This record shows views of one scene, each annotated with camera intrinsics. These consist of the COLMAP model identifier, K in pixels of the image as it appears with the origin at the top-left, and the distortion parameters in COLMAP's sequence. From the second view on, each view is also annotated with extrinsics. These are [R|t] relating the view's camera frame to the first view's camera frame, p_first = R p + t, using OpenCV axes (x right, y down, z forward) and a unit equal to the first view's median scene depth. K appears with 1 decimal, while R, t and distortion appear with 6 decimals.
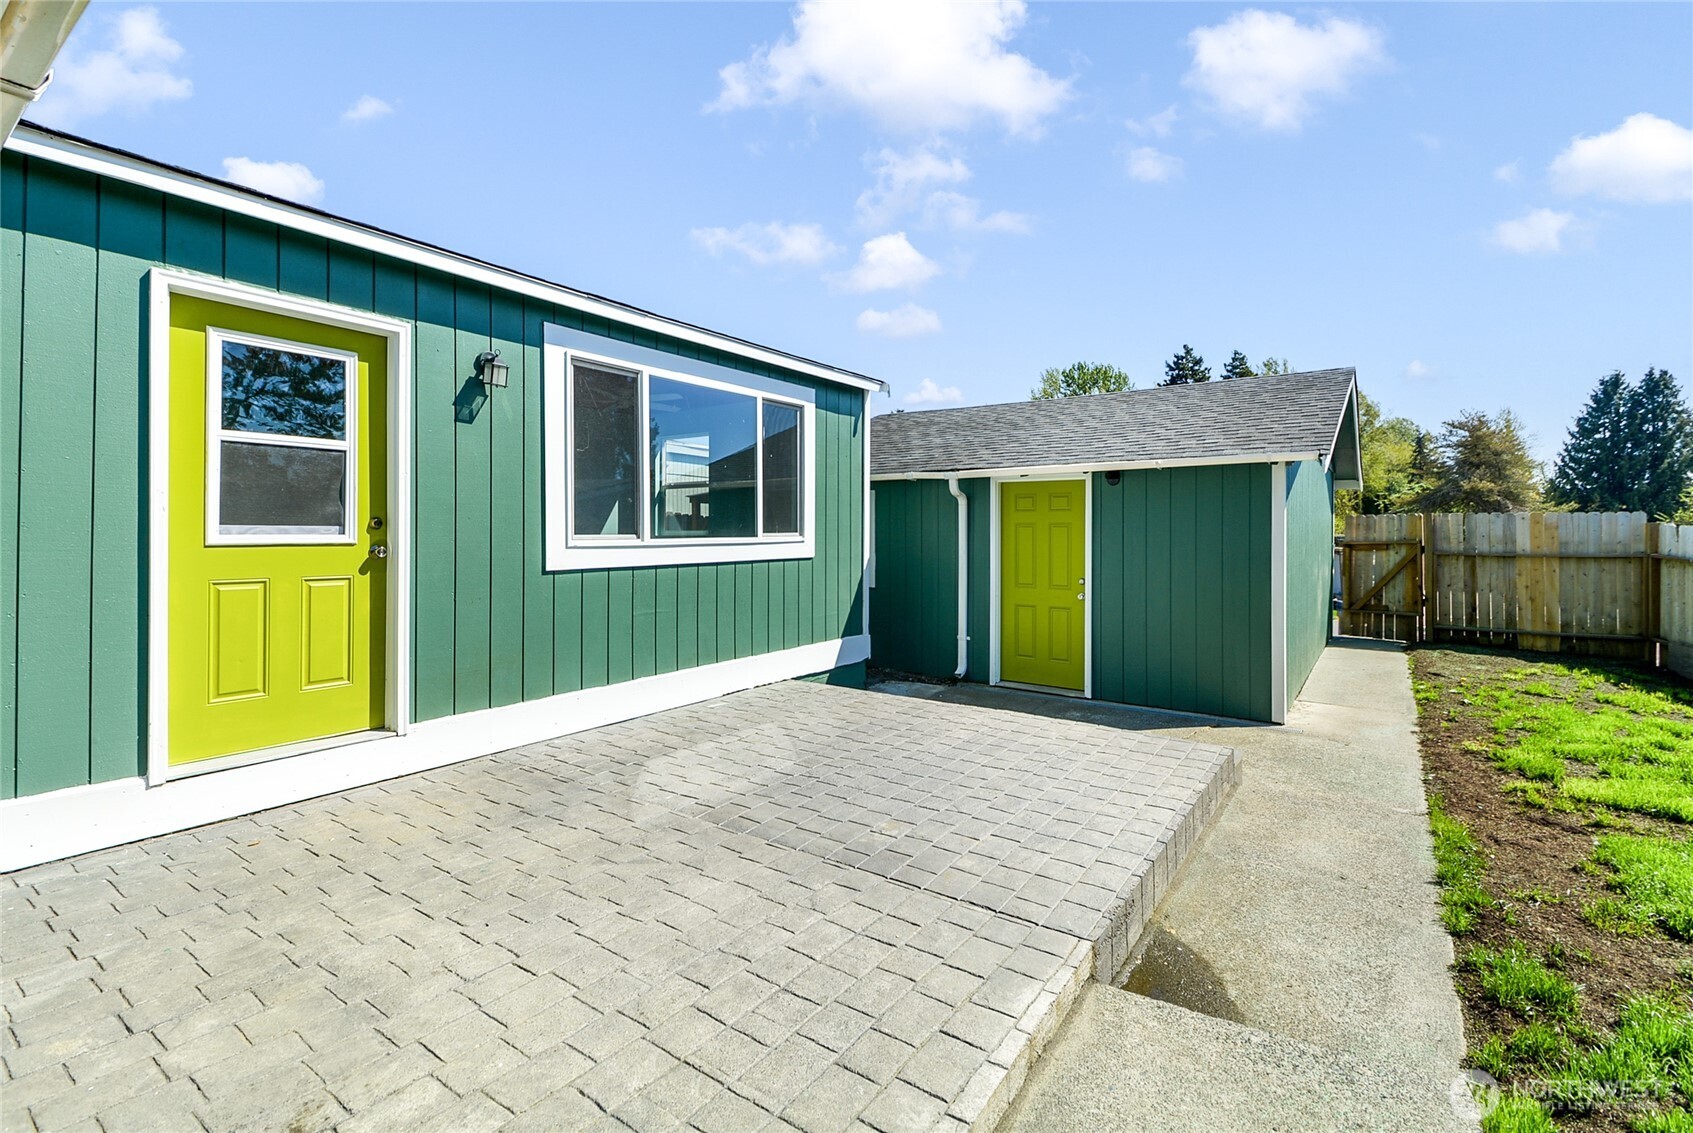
lens RADIAL K [[762.6, 0, 825.3], [0, 762.6, 556.1], [0, 0, 1]] dist [0.035280, -0.022841]
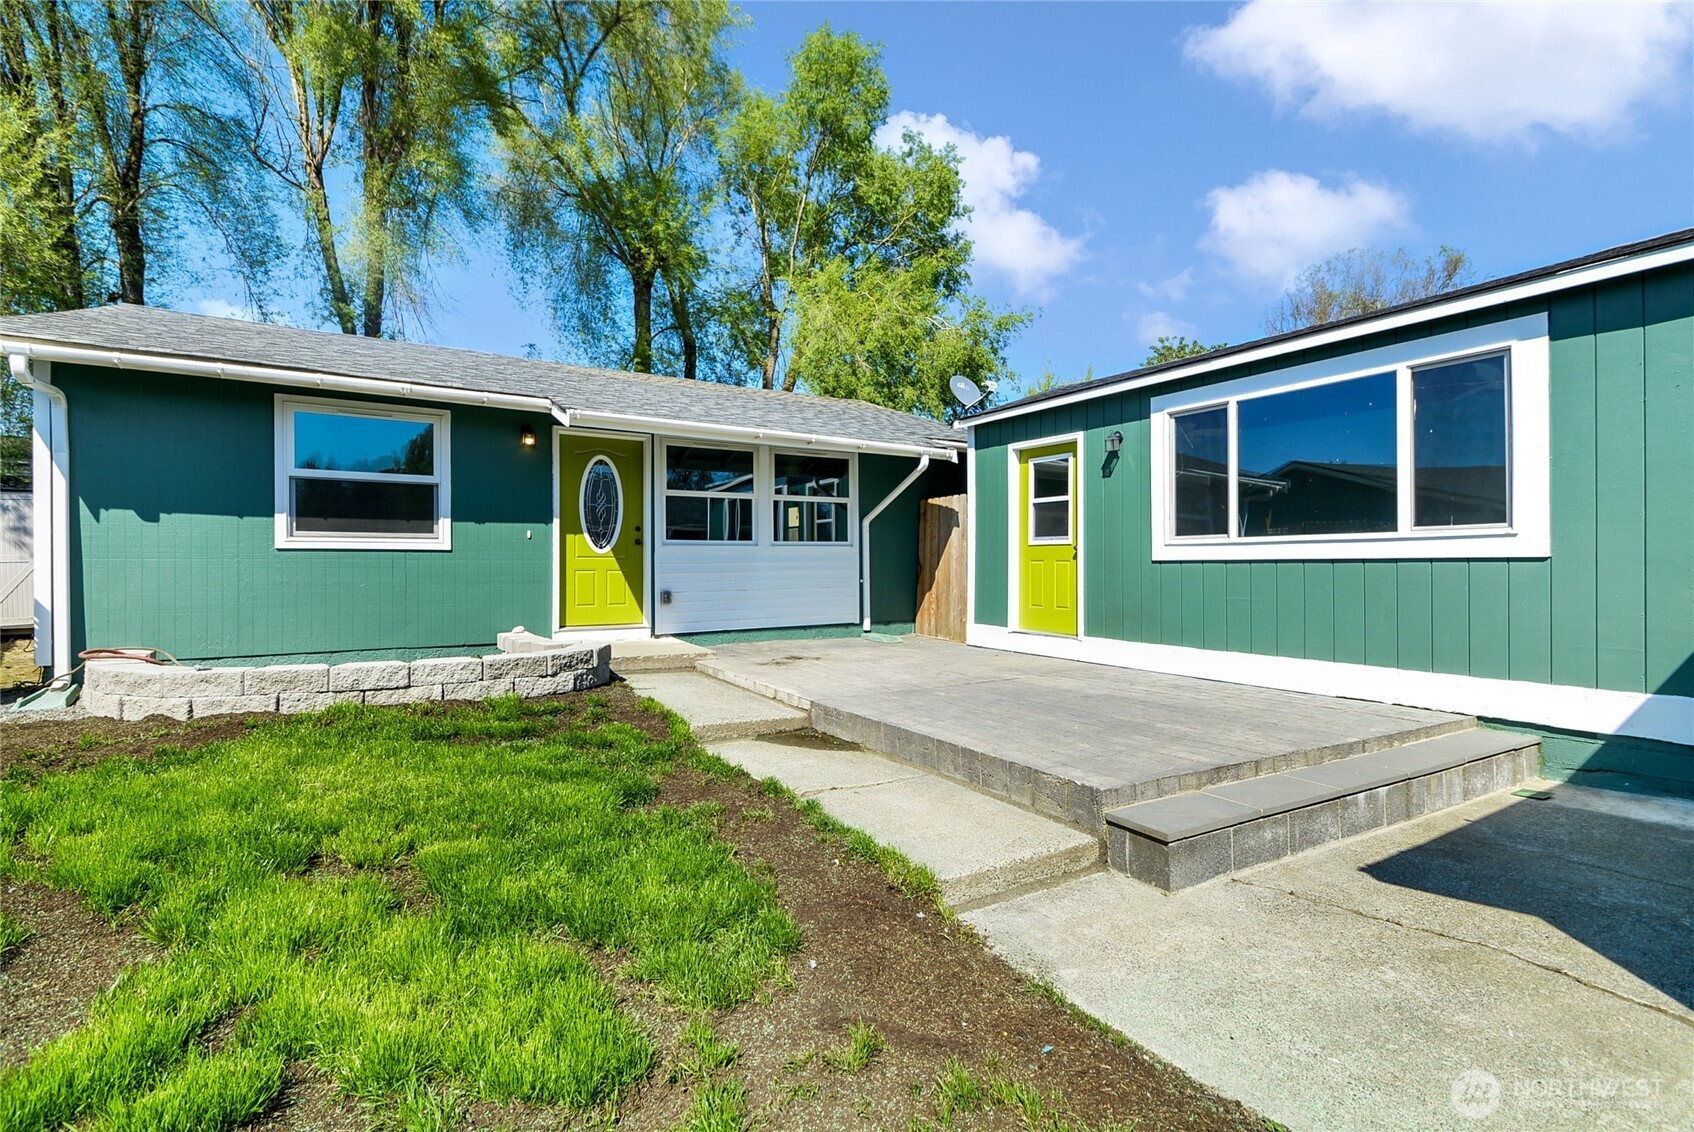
lens RADIAL K [[763.1, 0, 825.7], [0, 763.1, 555.6], [0, 0, 1]] dist [0.035280, -0.022841]
pose [[-0.395847, 0.002908, -0.918312, 1.215113], [-0.015032, 0.999840, 0.009646, 0.004650], [0.918193, 0.017622, -0.395740, 0.943574]]
